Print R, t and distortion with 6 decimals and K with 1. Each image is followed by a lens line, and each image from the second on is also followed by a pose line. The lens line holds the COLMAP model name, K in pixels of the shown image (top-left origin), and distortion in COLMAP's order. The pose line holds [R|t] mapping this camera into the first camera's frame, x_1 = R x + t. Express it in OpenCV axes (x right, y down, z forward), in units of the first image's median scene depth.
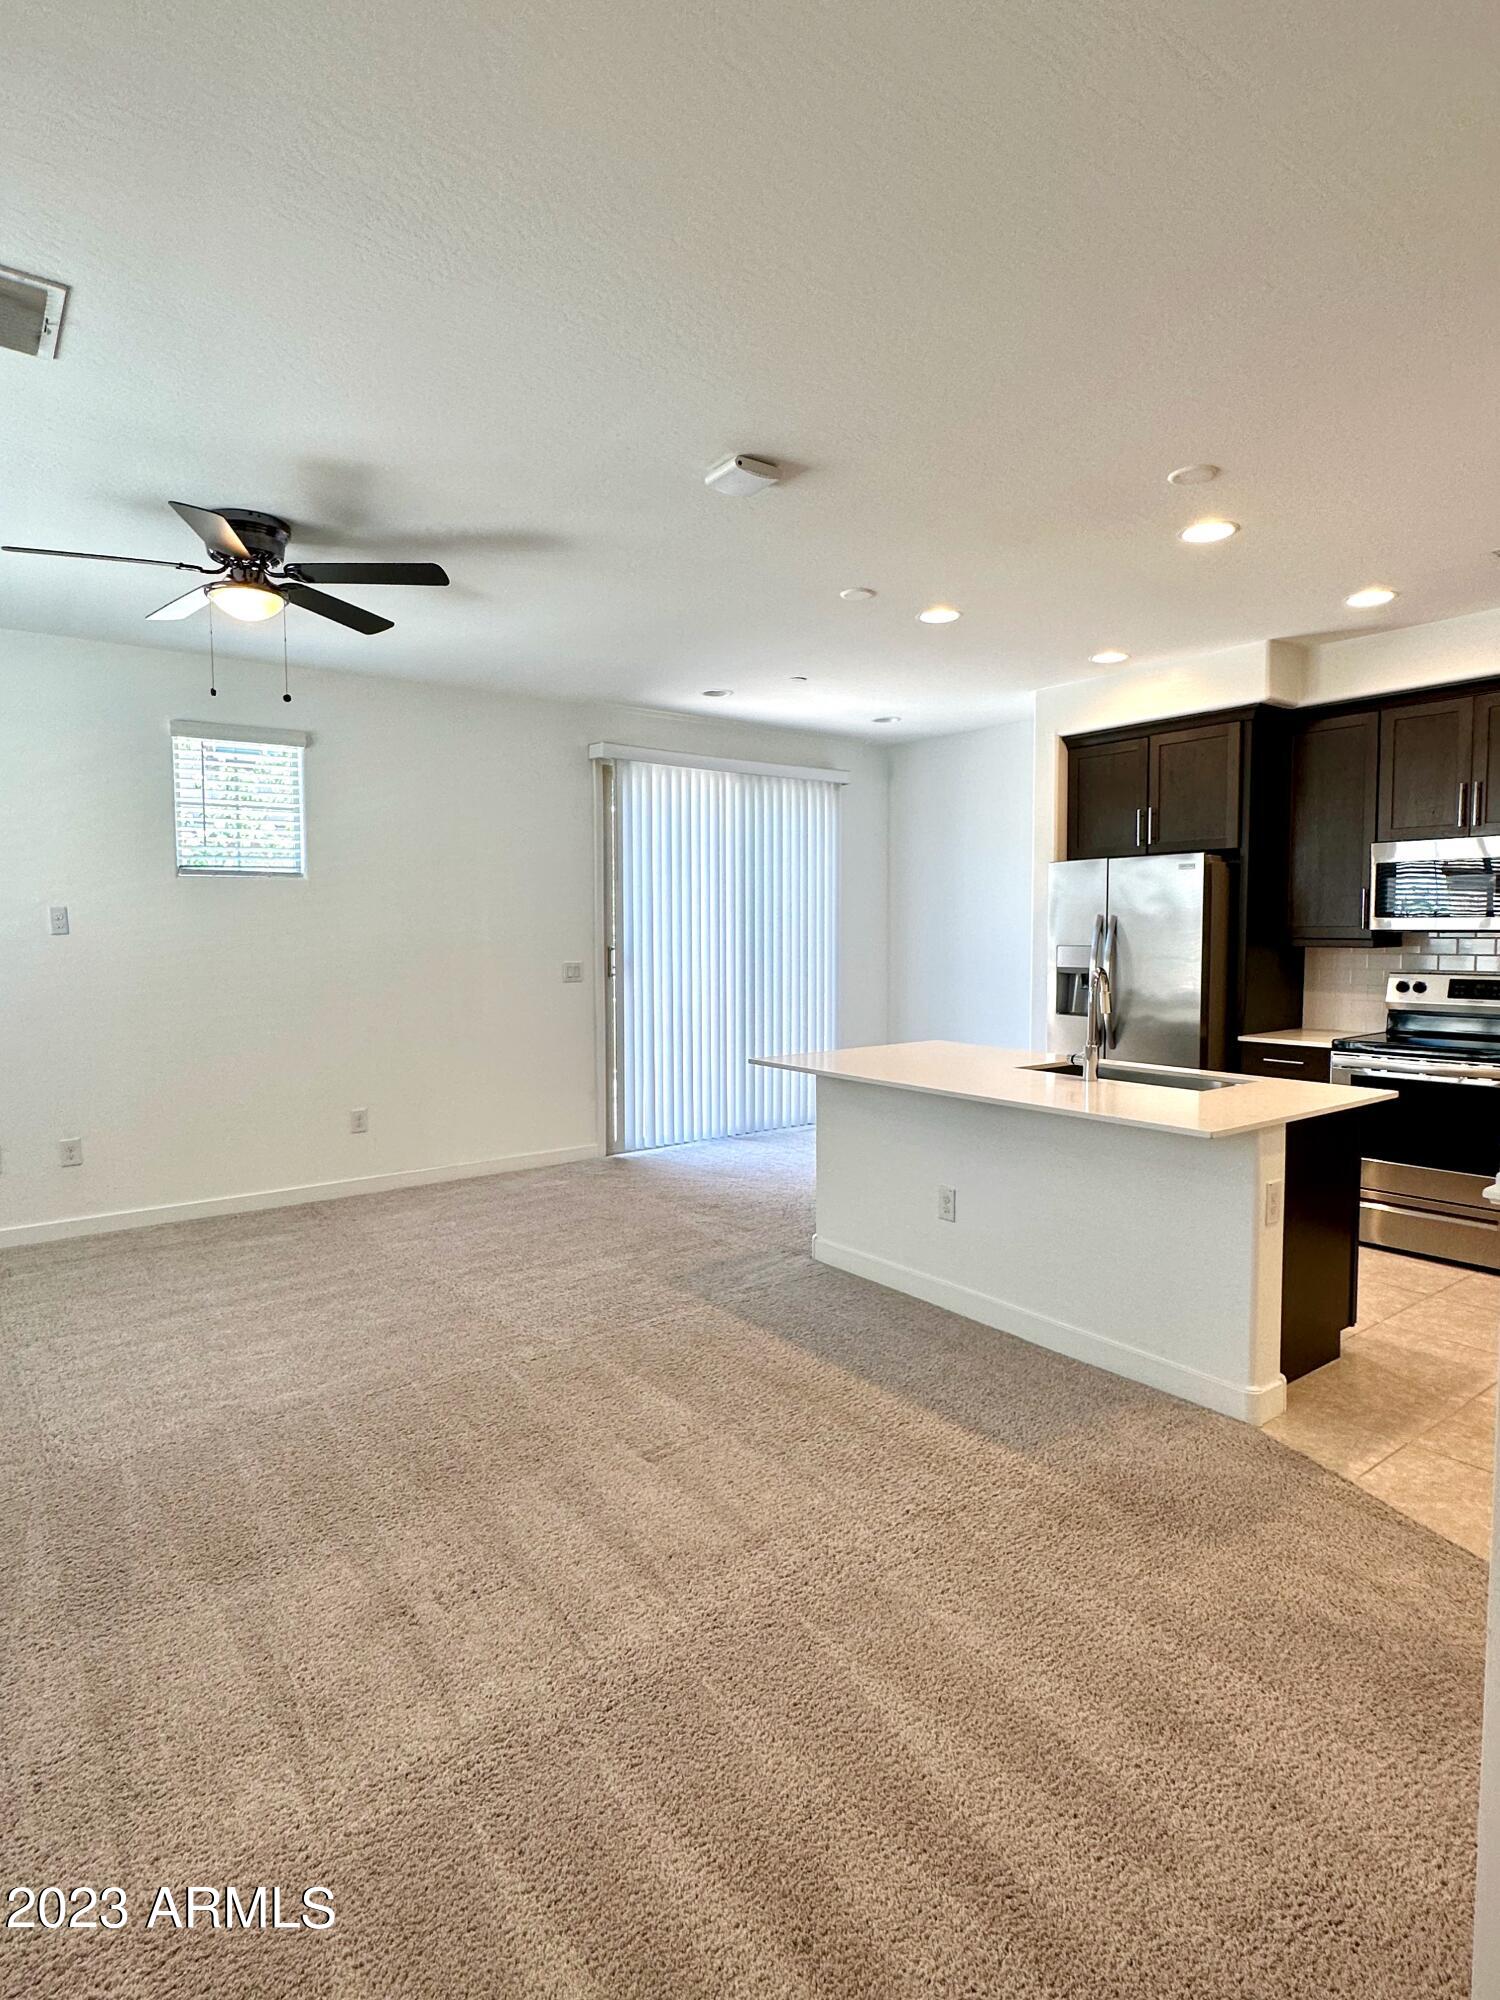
lens RADIAL K [[1065.5, 0, 750.1], [0, 1065.5, 1000.1], [0, 0, 1]] dist [-0.001393, 0.001663]
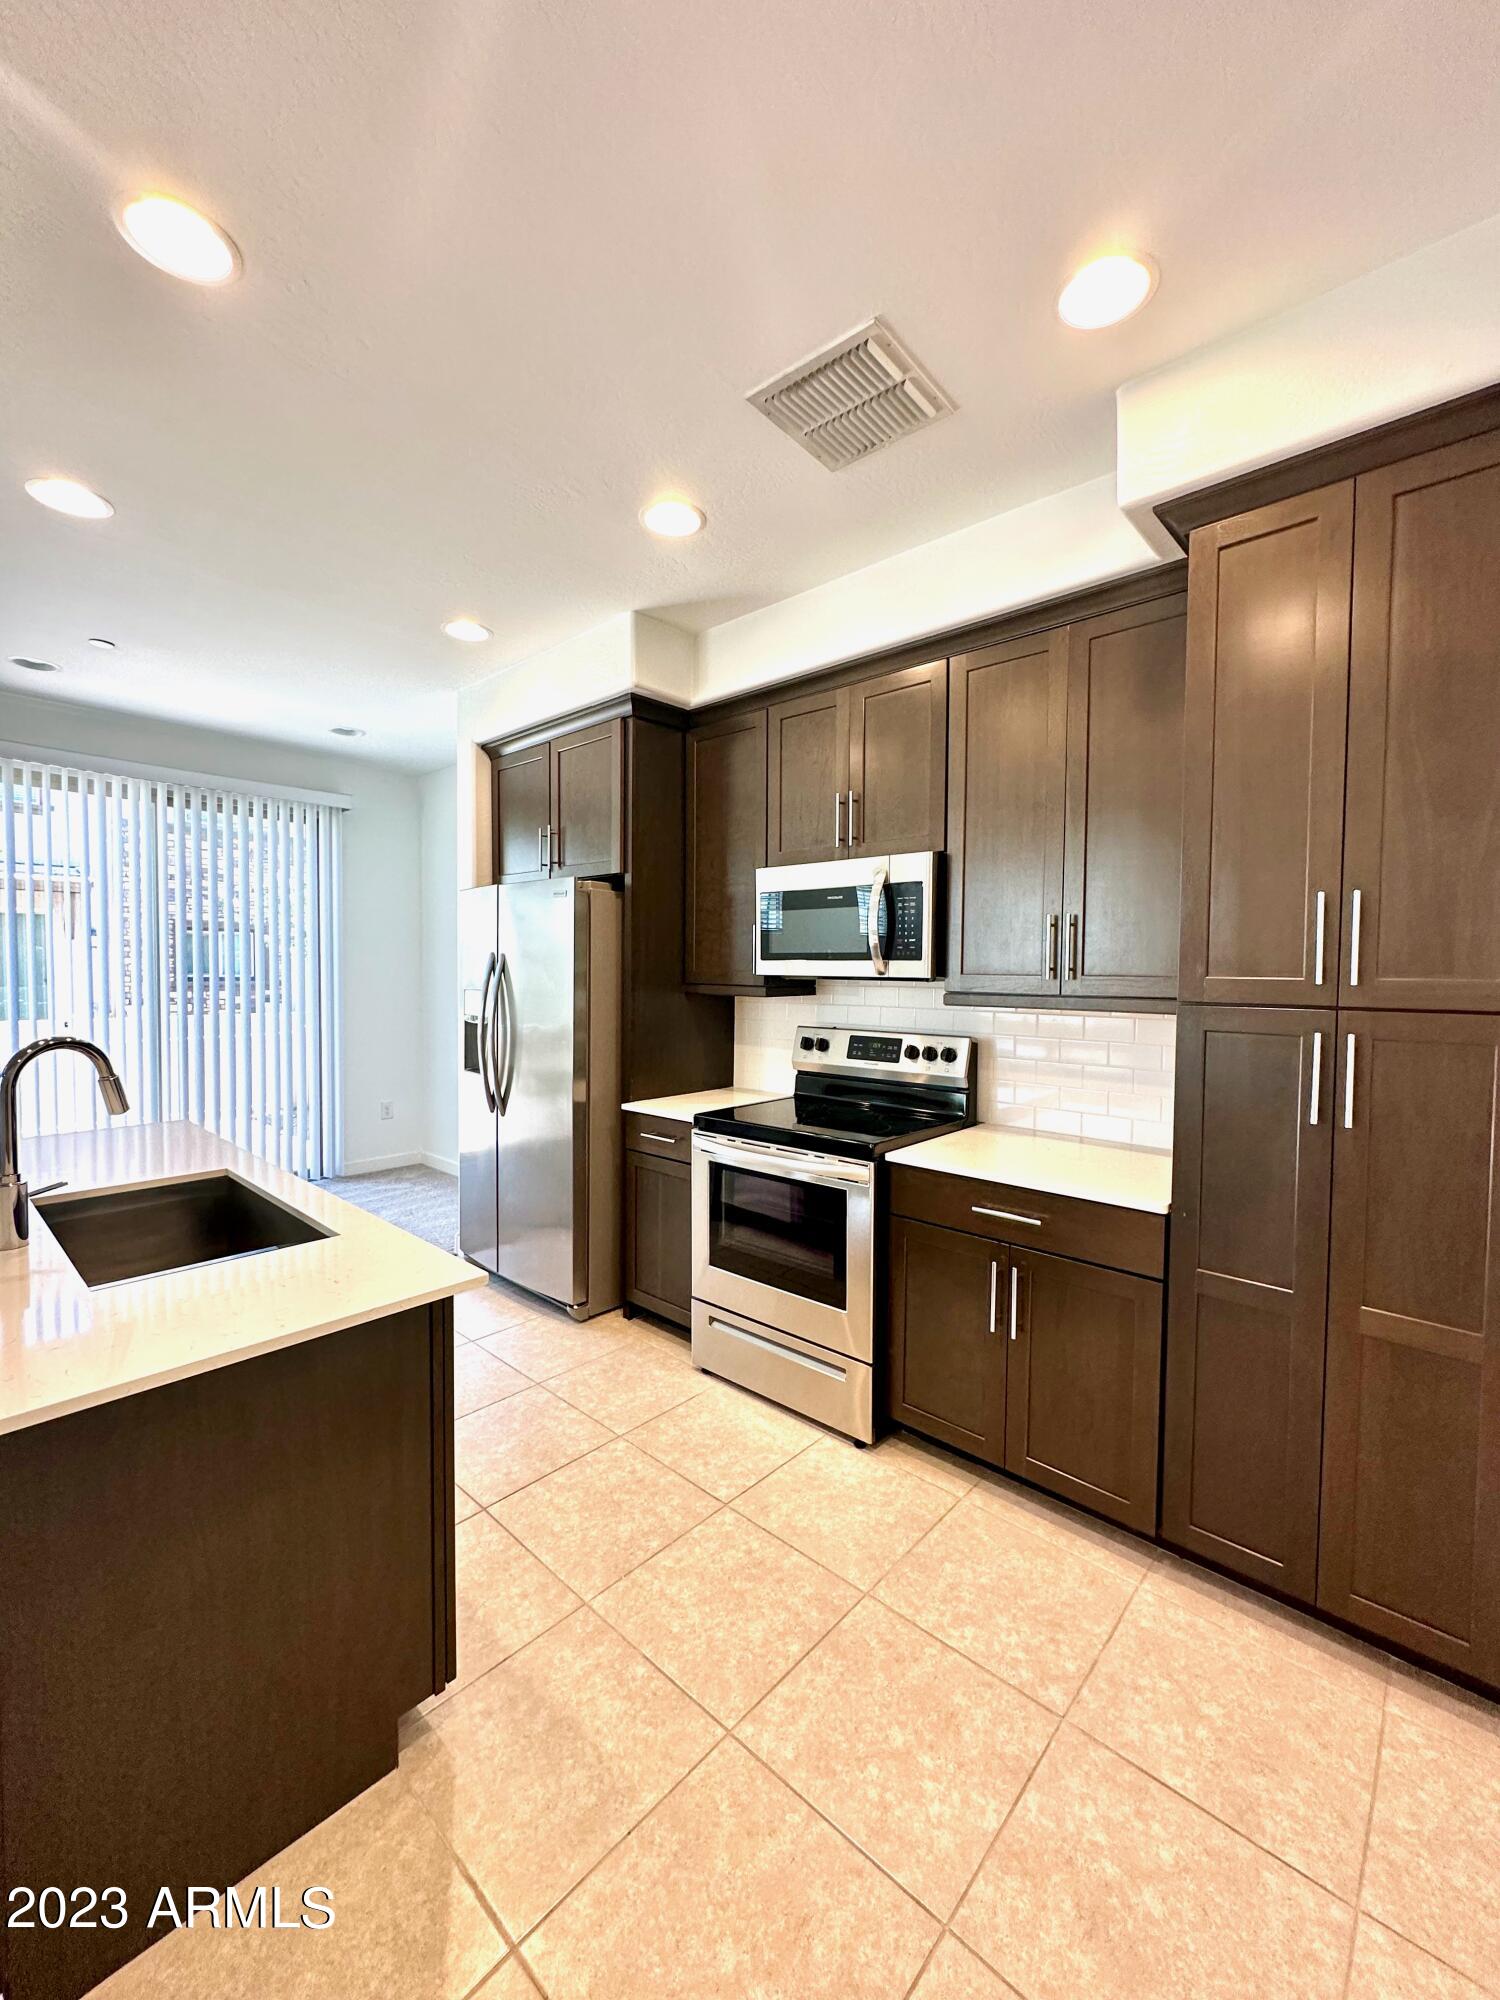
lens RADIAL K [[798.0, 0, 747.8], [0, 798.0, 999.3], [0, 0, 1]] dist [0.000667, 0.000511]
pose [[0.984355, 0.008335, 0.176002, 0.536170], [-0.003460, 0.999602, -0.027987, -0.034483], [-0.176165, 0.026940, 0.983992, 0.459469]]
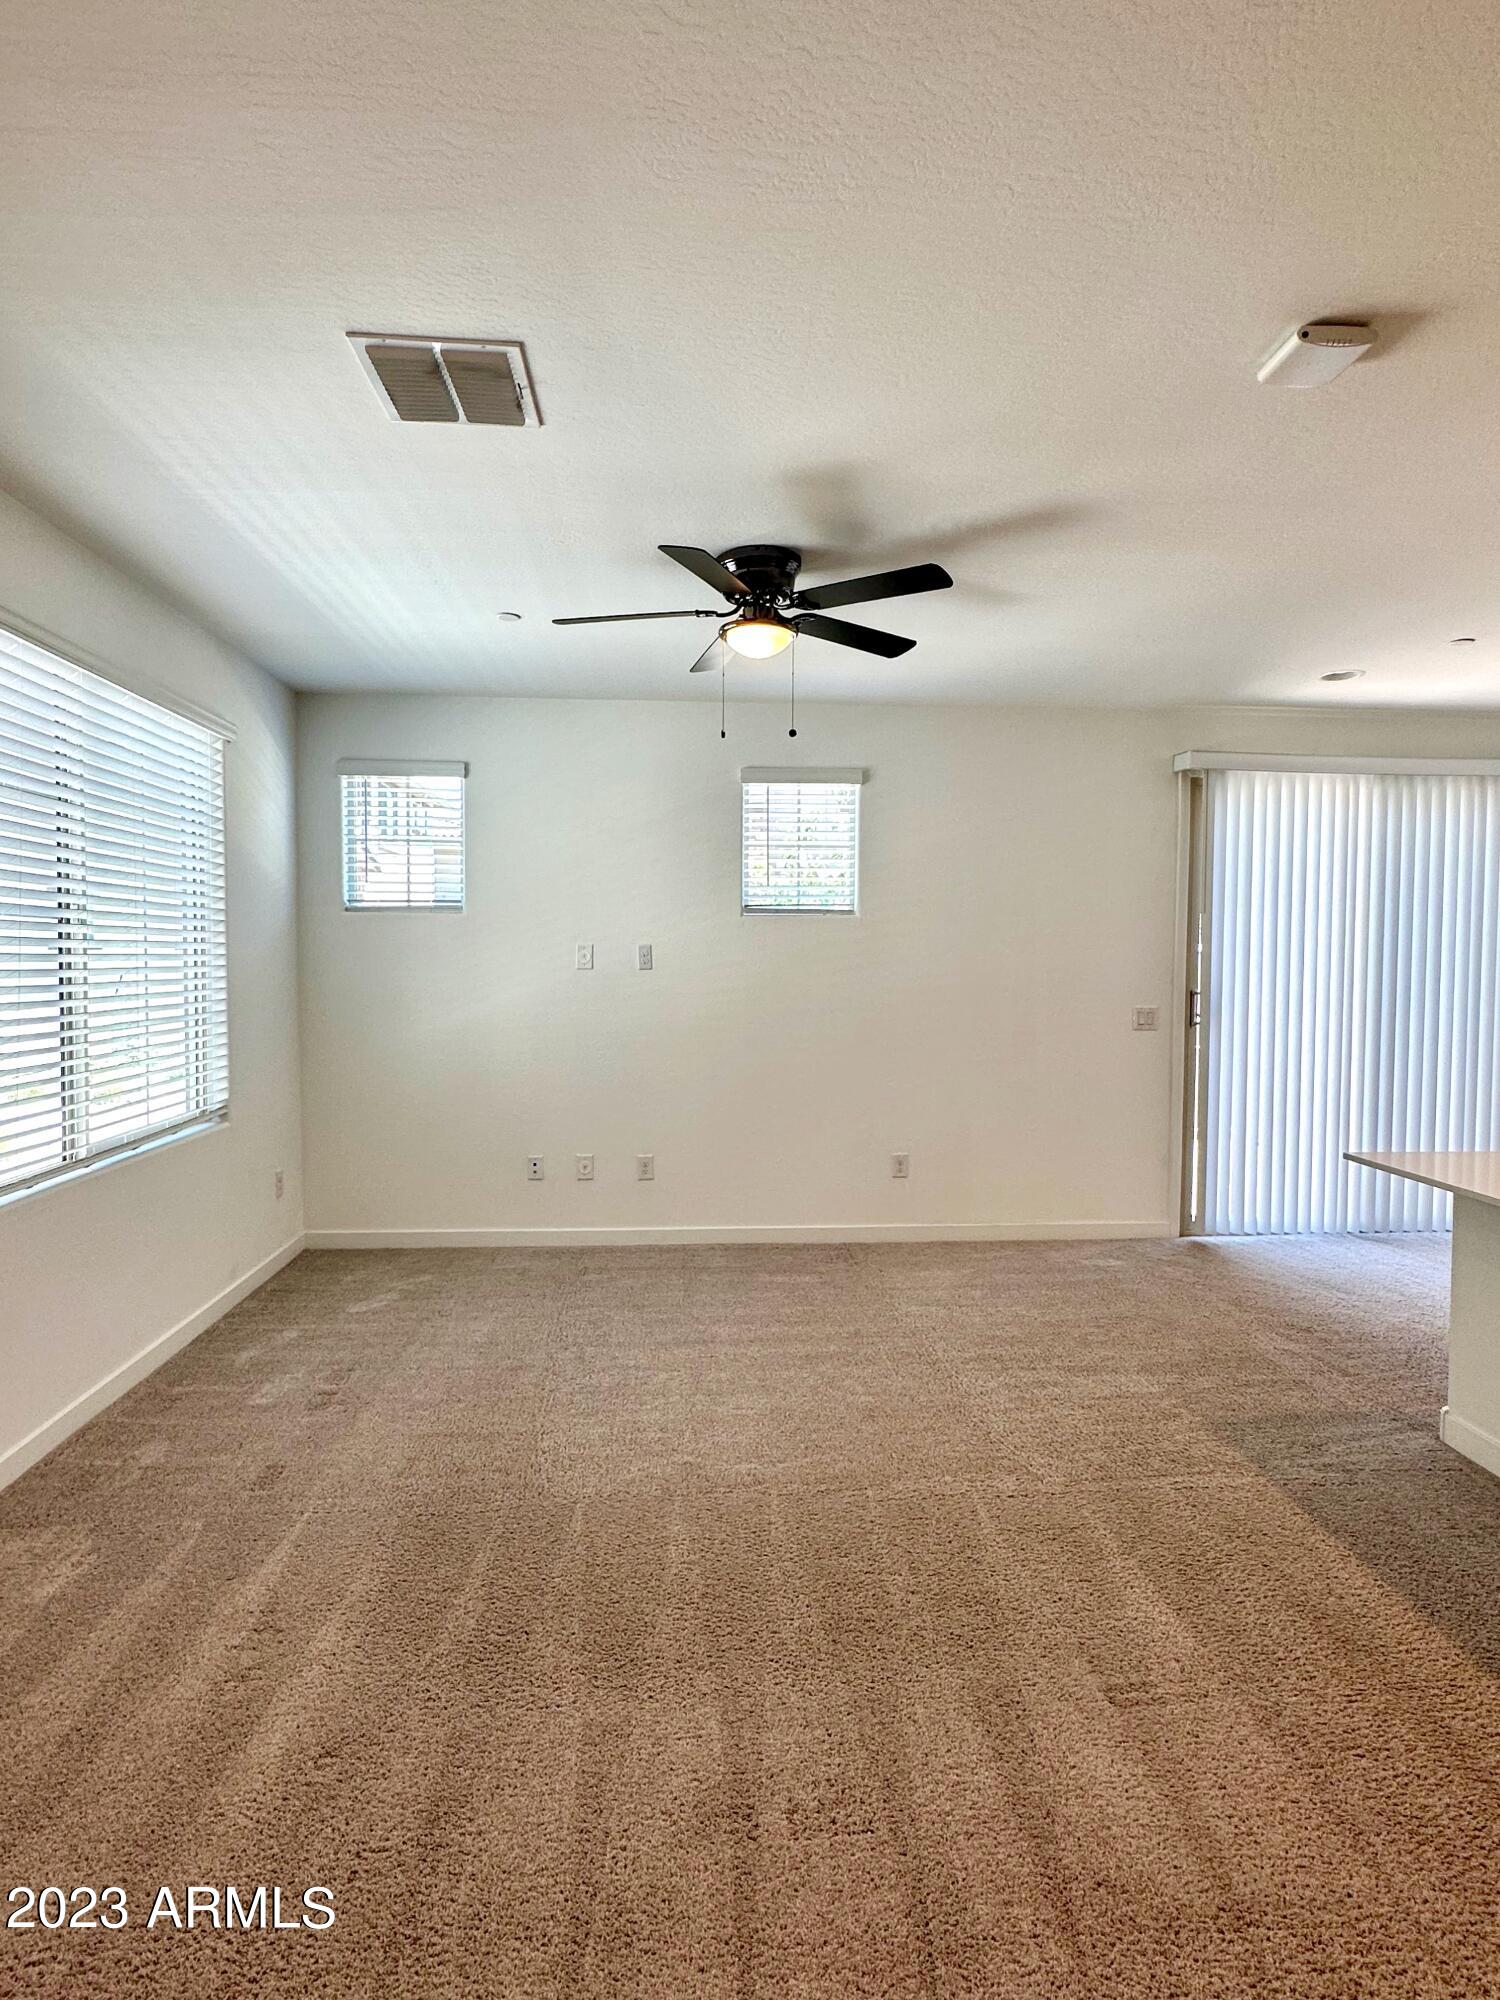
lens RADIAL K [[1065.5, 0, 756.8], [0, 1065.5, 996.5], [0, 0, 1]] dist [-0.001393, 0.001663]
pose [[0.839418, 0.029405, -0.542690, 0.056515], [-0.045947, 0.998800, -0.016950, -0.022398], [0.541540, 0.039163, 0.839762, 0.150286]]
